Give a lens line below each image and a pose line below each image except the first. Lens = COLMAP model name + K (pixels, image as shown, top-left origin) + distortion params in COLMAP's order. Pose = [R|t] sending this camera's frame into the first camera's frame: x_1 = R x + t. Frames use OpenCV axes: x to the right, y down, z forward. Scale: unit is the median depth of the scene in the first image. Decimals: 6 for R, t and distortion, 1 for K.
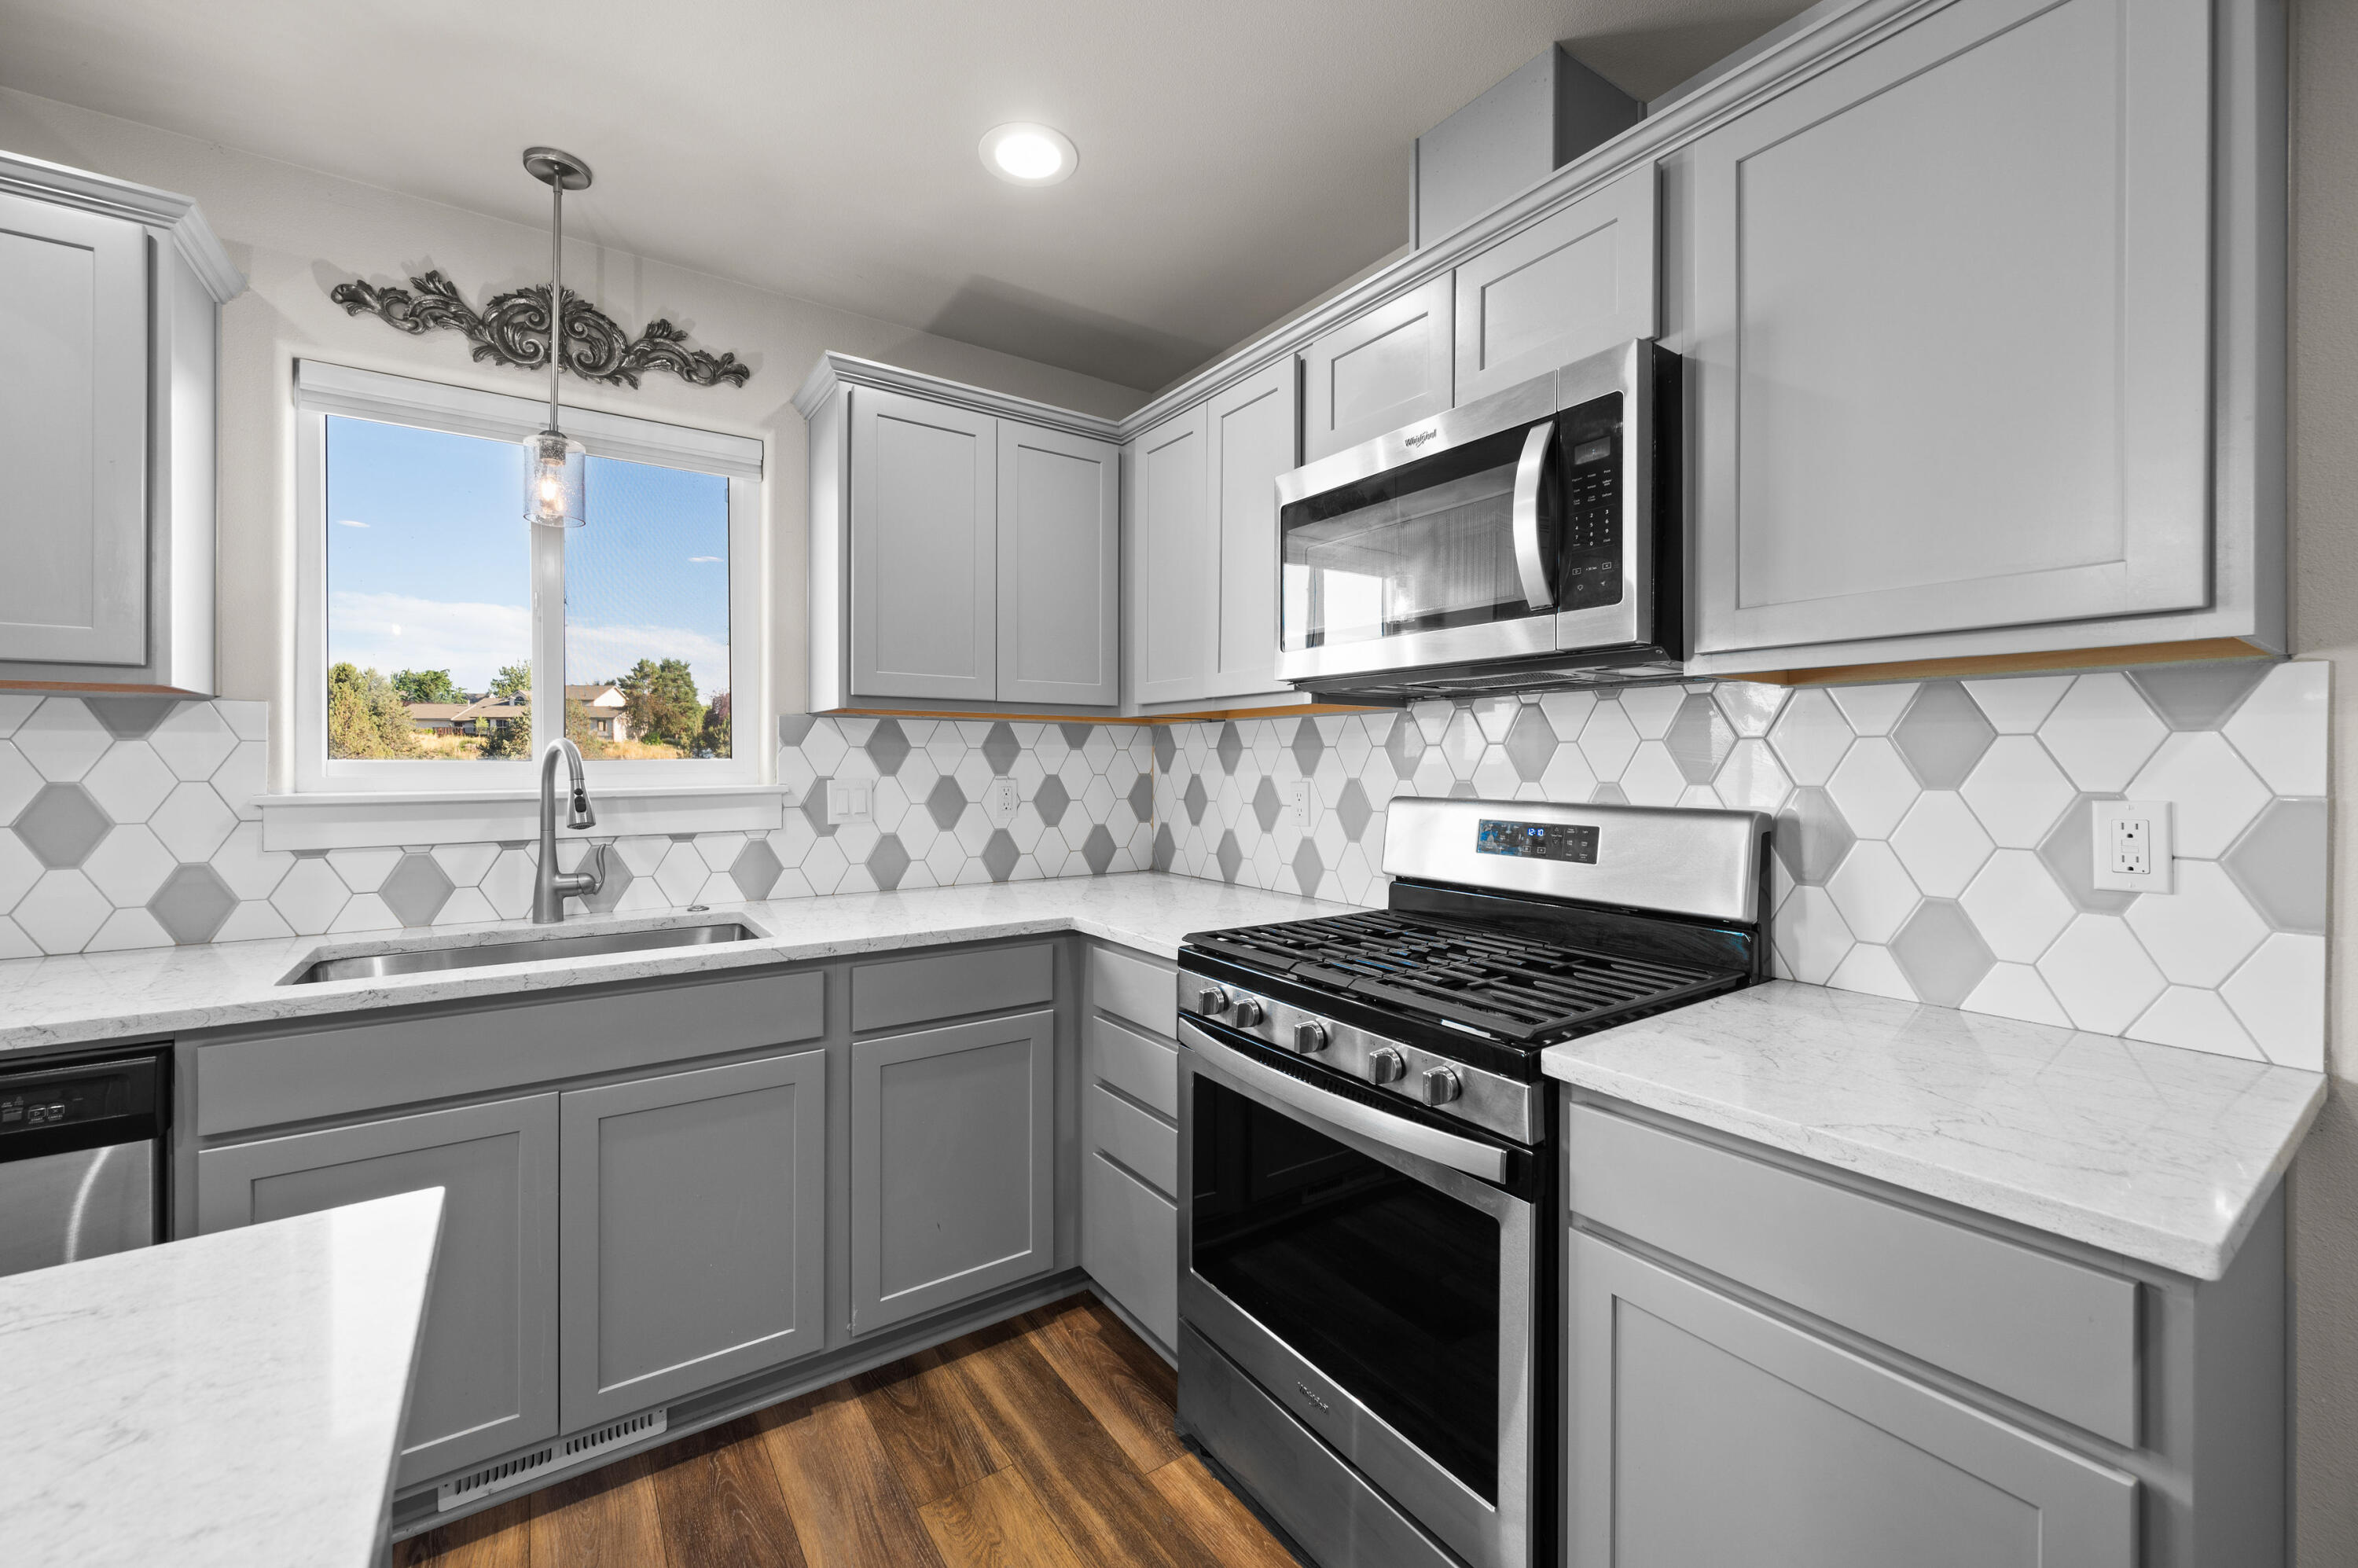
lens RADIAL K [[928.1, 0, 1177.8], [0, 928.1, 765.4], [0, 0, 1]] dist [-0.000708, -0.000130]
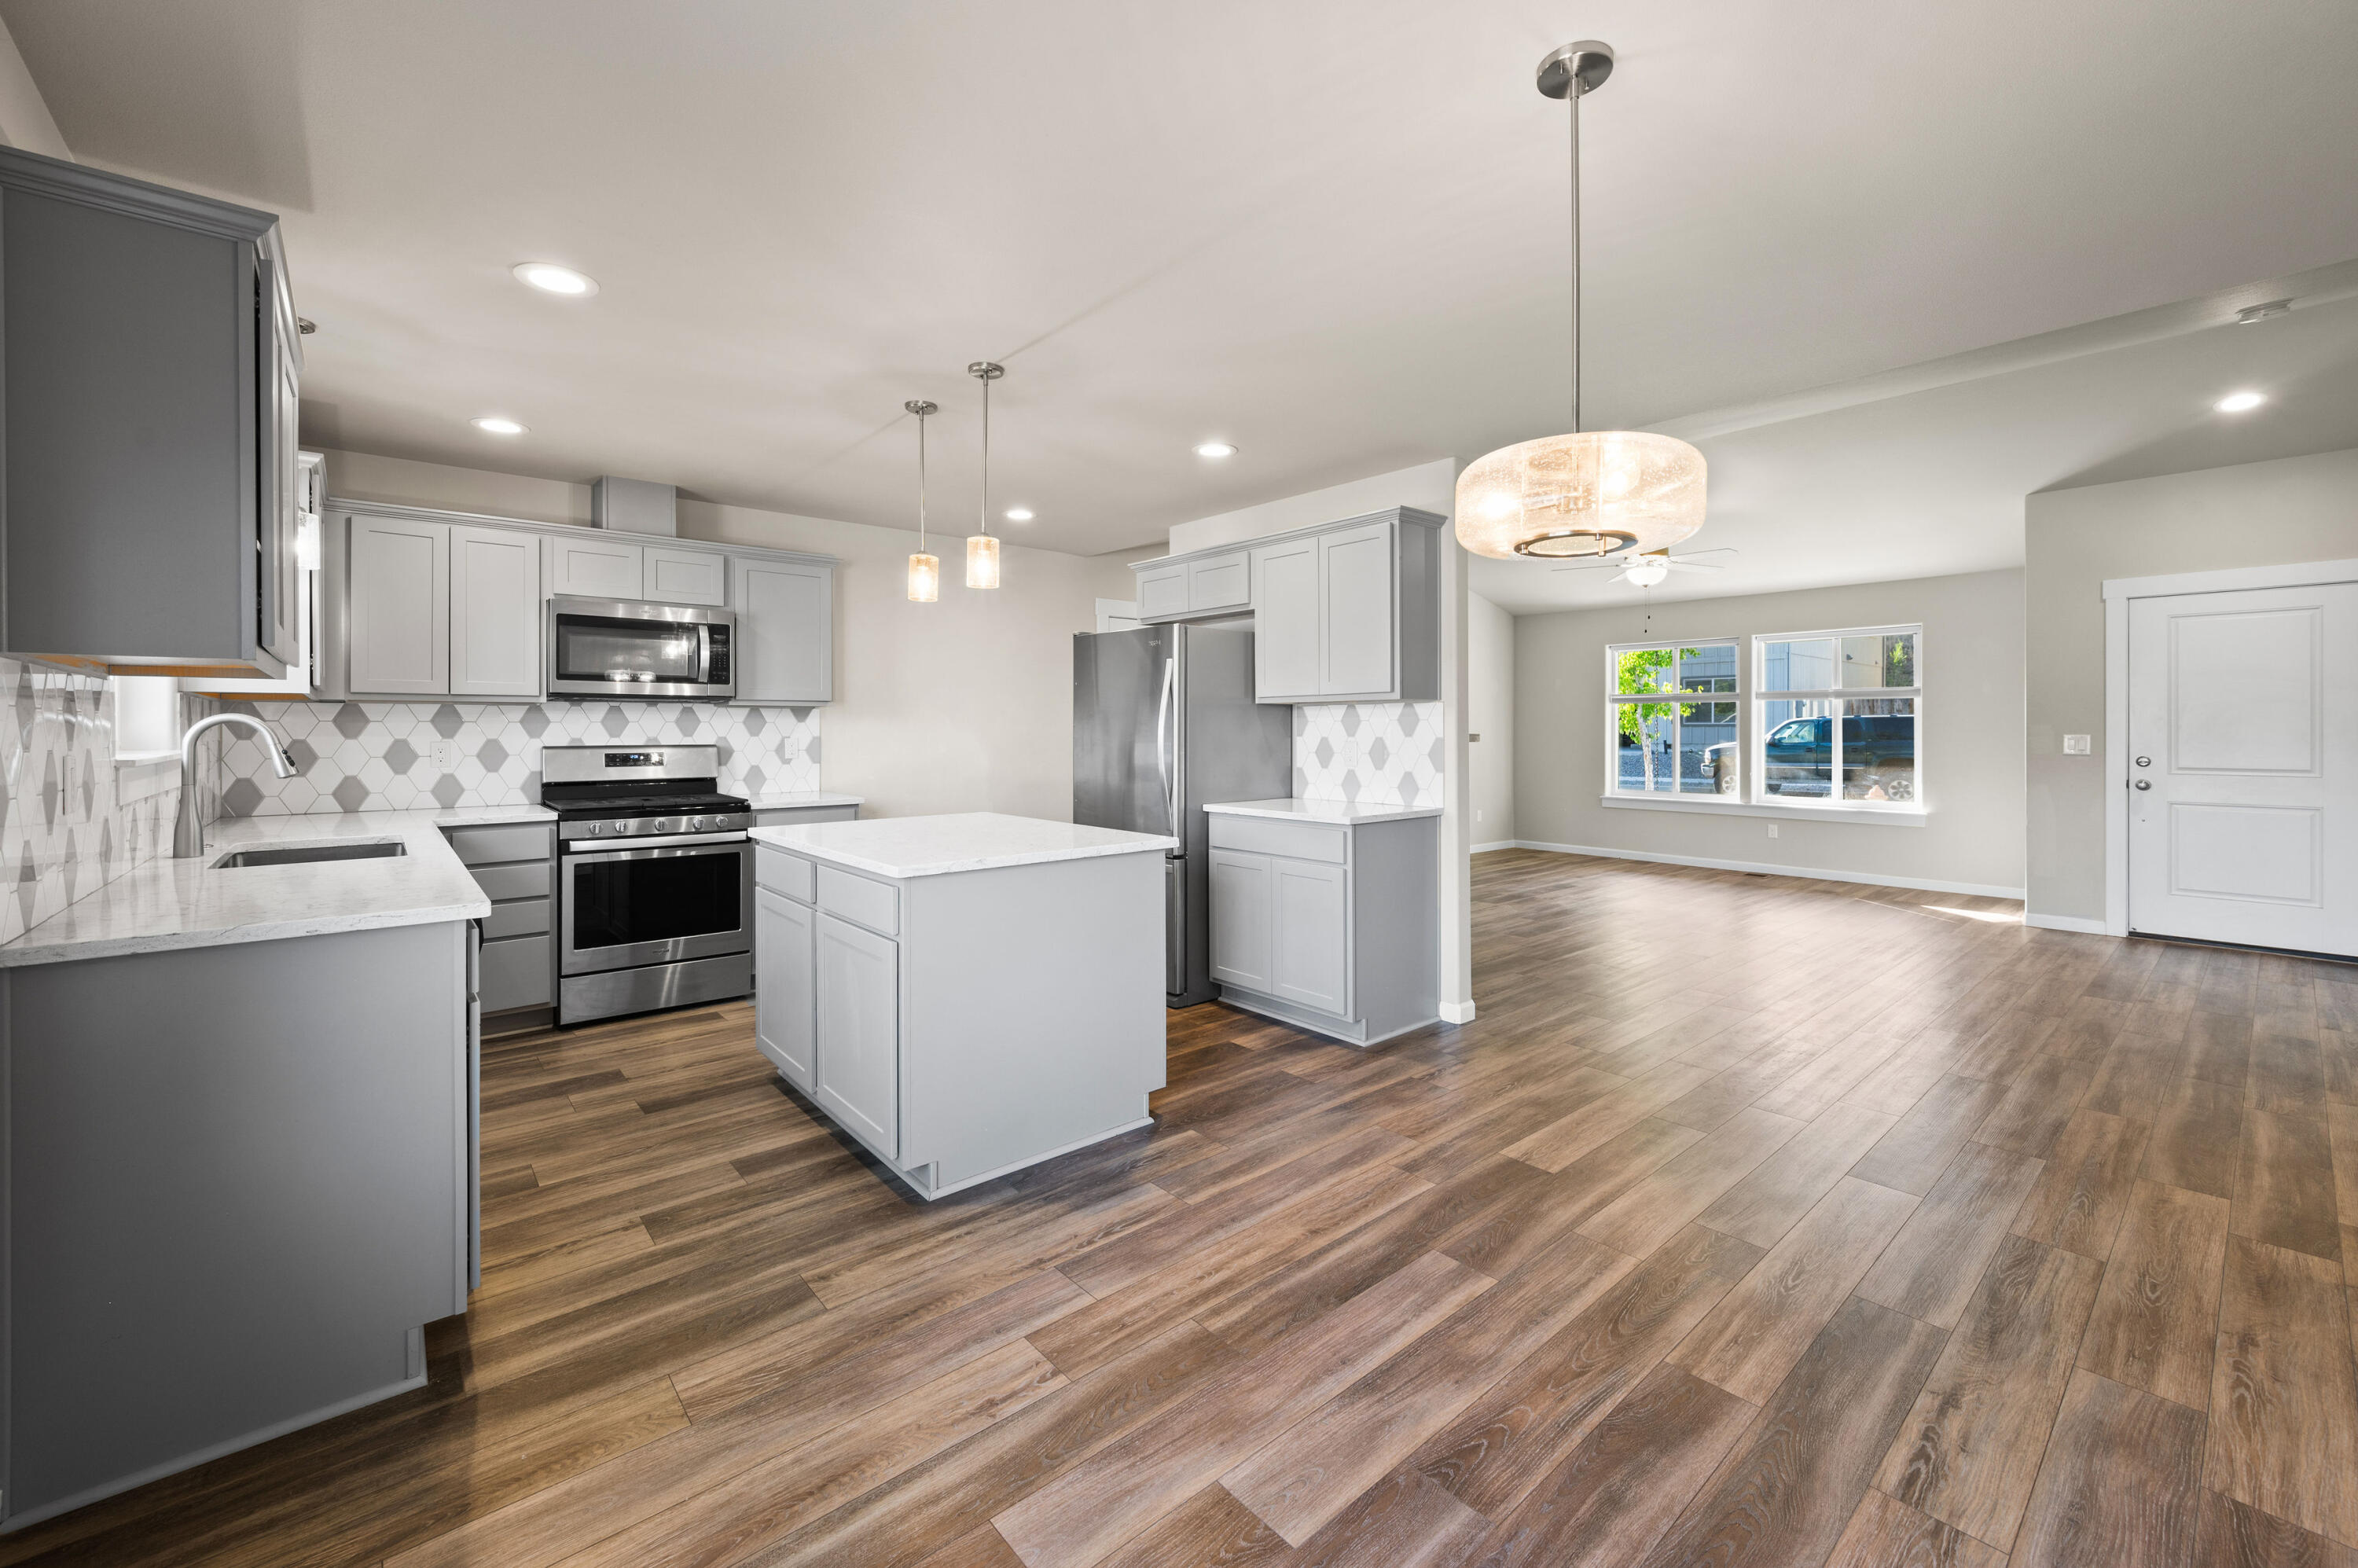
lens RADIAL K [[951.0, 0, 1171.2], [0, 951.0, 731.6], [0, 0, 1]] dist [0.001014, 0.000069]
pose [[-0.091107, -0.004354, 0.995832, -2.195947], [0.005740, 0.999972, 0.004897, -0.002331], [-0.995825, 0.006162, -0.091079, -0.232637]]
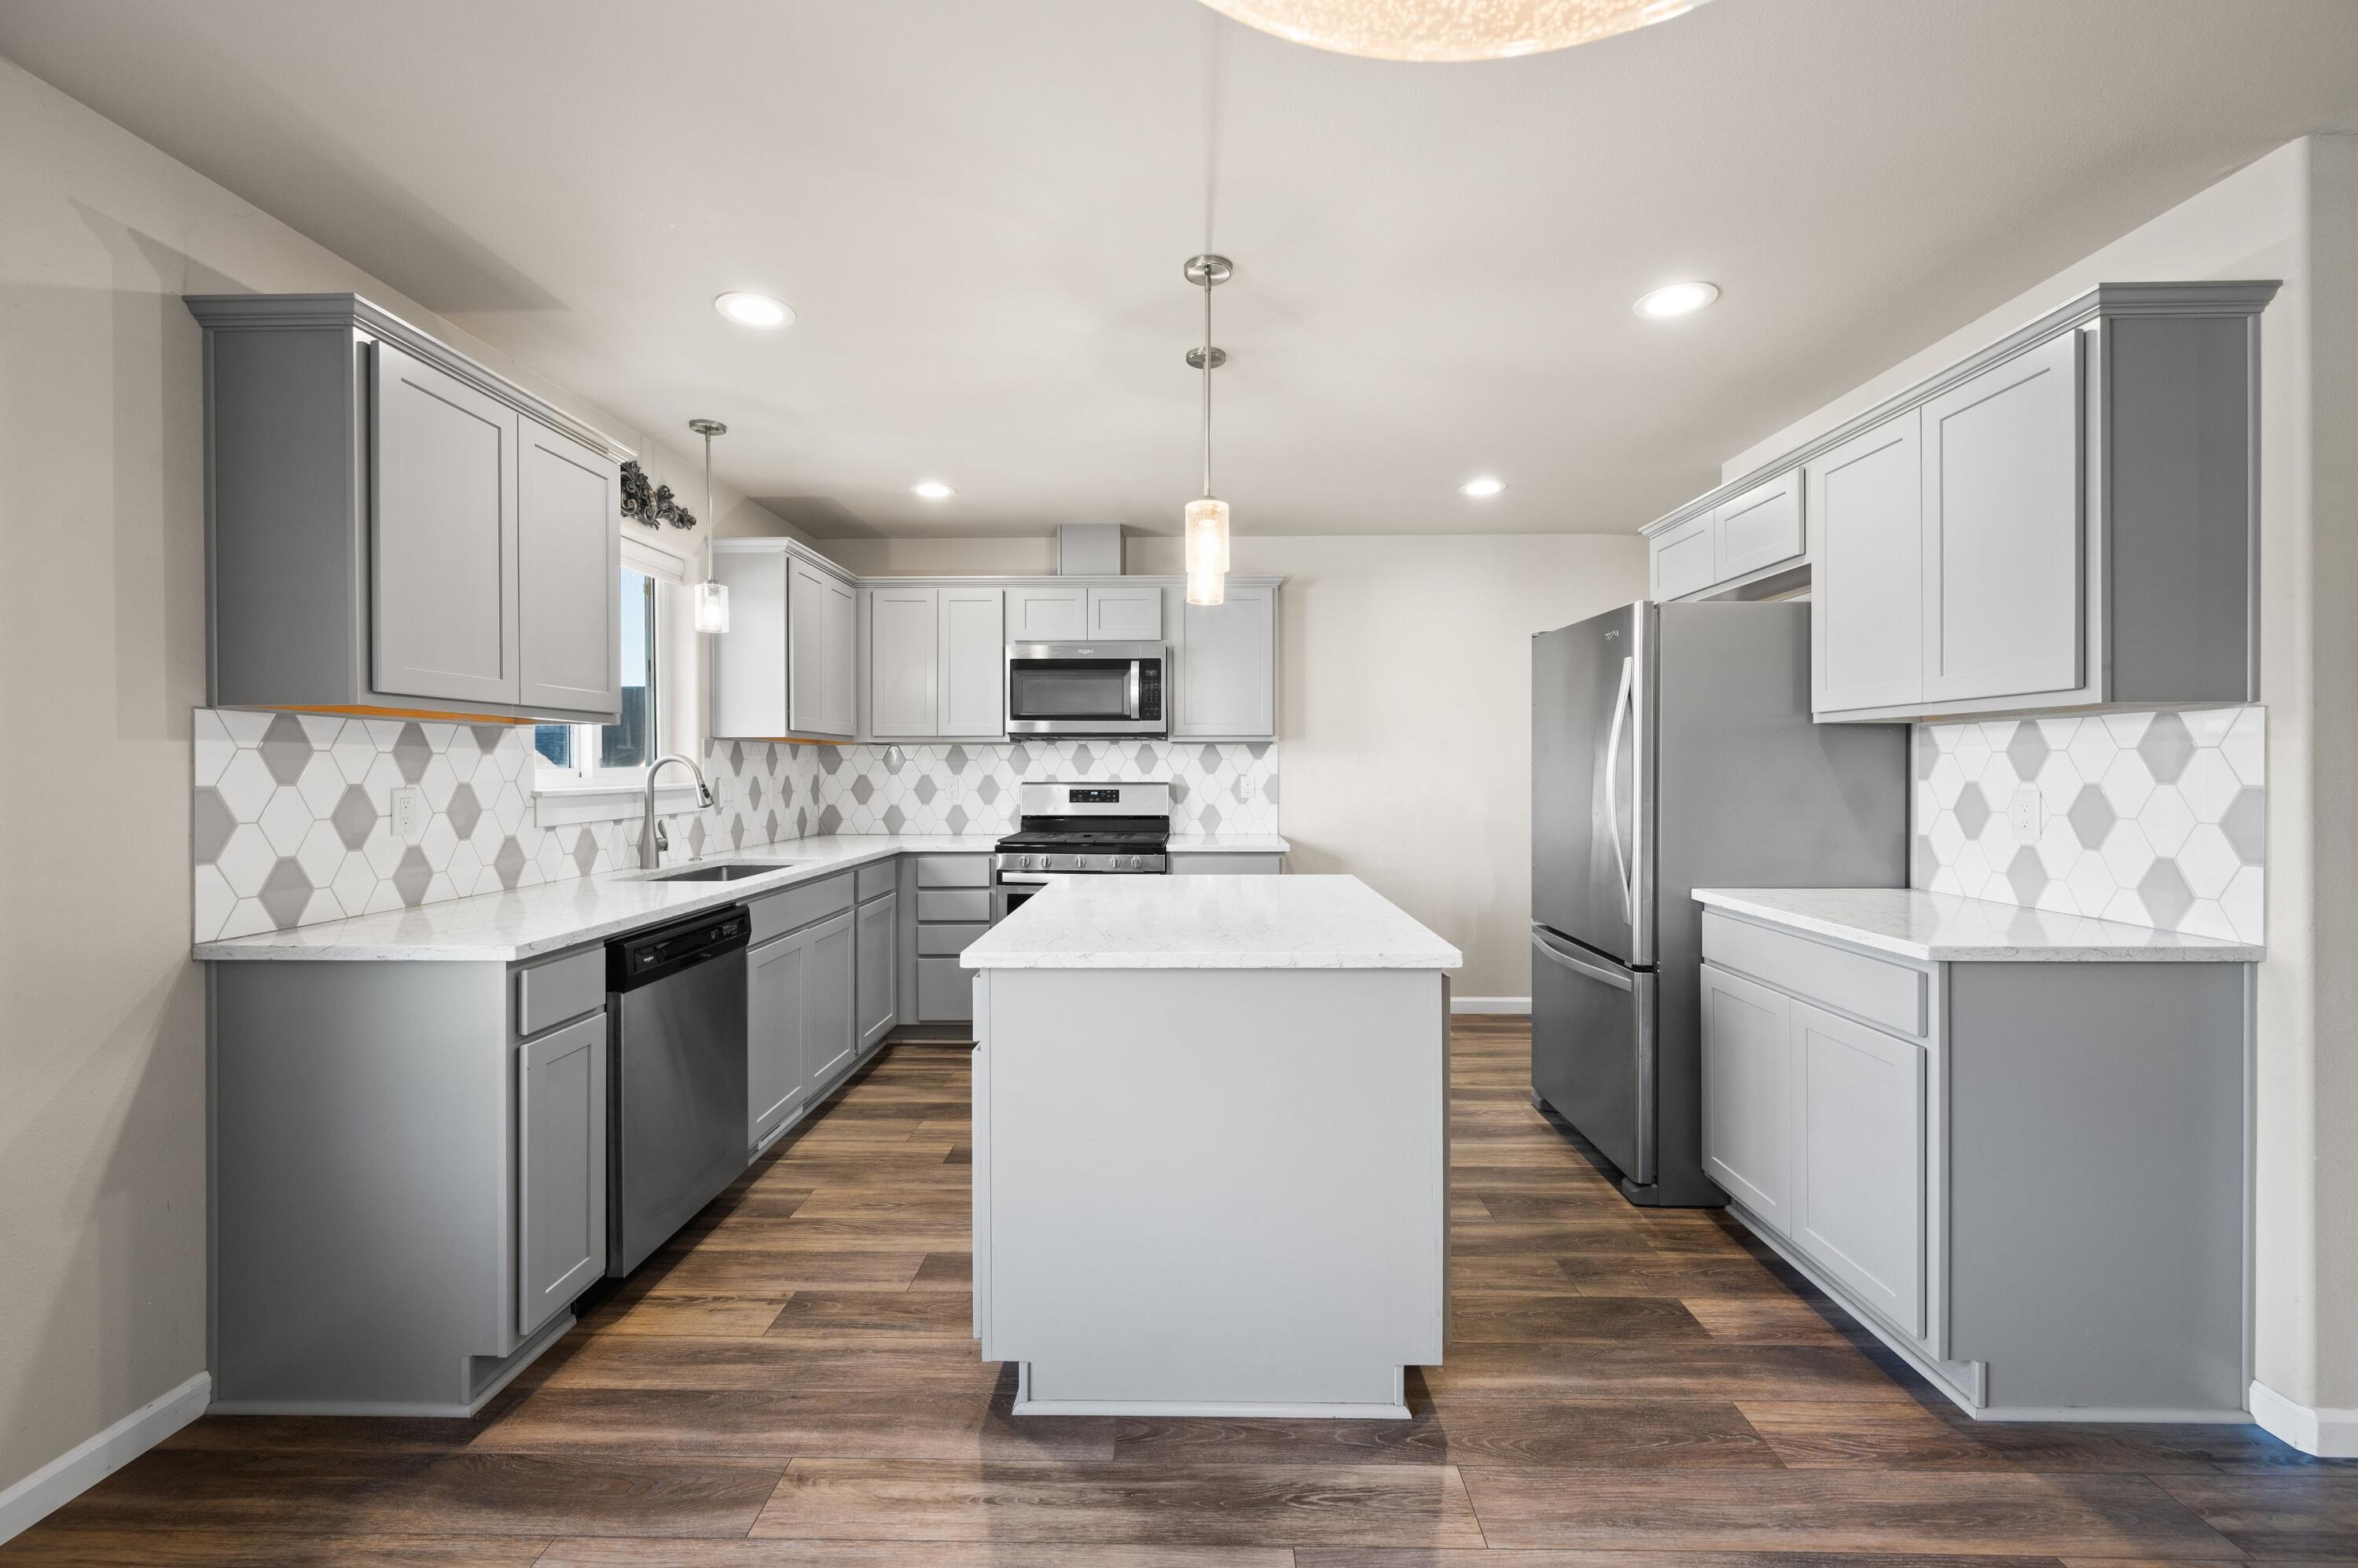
lens RADIAL K [[930.8, 0, 1175.2], [0, 930.8, 770.0], [0, 0, 1]] dist [0.000421, 0.000004]
pose [[0.590784, -0.005029, 0.806814, -1.504529], [0.005508, 0.999982, 0.002200, 0.000518], [-0.806811, 0.003144, 0.590801, -0.711949]]
